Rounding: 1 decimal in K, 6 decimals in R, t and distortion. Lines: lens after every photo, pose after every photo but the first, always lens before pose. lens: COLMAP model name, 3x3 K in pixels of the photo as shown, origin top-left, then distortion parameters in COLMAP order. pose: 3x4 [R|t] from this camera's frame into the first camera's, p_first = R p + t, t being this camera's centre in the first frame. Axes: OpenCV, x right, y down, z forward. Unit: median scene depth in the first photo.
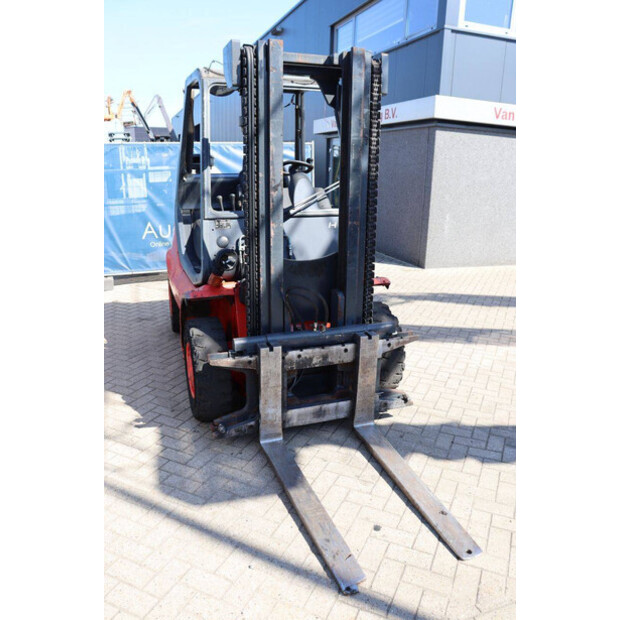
lens RADIAL K [[505.9, 0, 310.0], [0, 505.9, 311.3], [0, 0, 1]] dist [-0.152574, 0.112336]
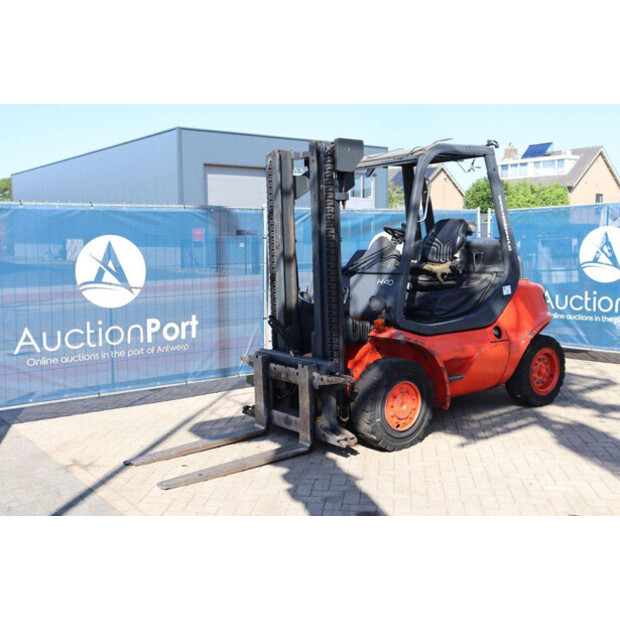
lens RADIAL K [[671.4, 0, 311.8], [0, 671.4, 308.1], [0, 0, 1]] dist [-0.031881, 0.000000]
pose [[0.298481, 0.072381, -0.951667, 1.679735], [-0.240864, 0.970557, -0.001727, -0.088558], [0.923523, 0.229737, 0.307126, 0.485731]]
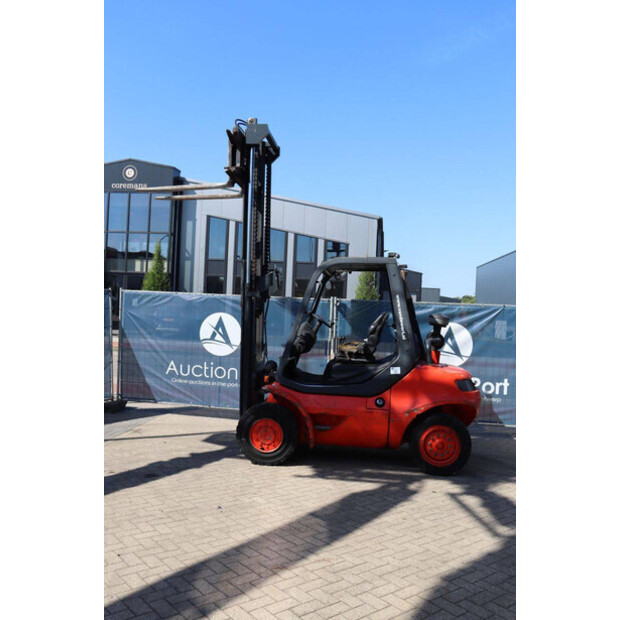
lens RADIAL K [[603.6, 0, 301.8], [0, 603.6, 300.7], [0, 0, 1]] dist [-0.065073, 0.000000]
pose [[-0.463367, -0.060520, -0.884097, 2.095891], [-0.294298, 0.951551, 0.089108, -0.613358], [0.835871, 0.301478, -0.458728, 2.232801]]
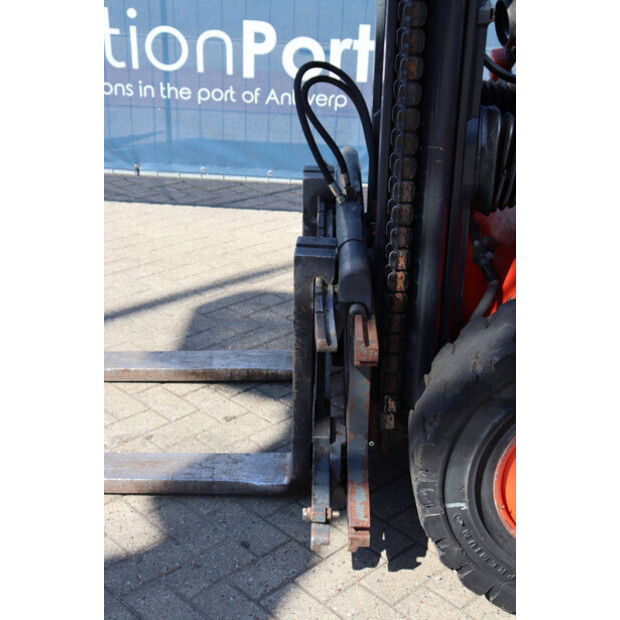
lens RADIAL K [[979.8, 0, 309.4], [0, 979.8, 314.3], [0, 0, 1]] dist [0.130286, 0.000000]
pose [[-0.368436, 0.357454, -0.858185, 0.770365], [-0.289219, 0.833242, 0.471232, -0.259889], [0.883520, 0.421822, -0.203614, 1.184556]]
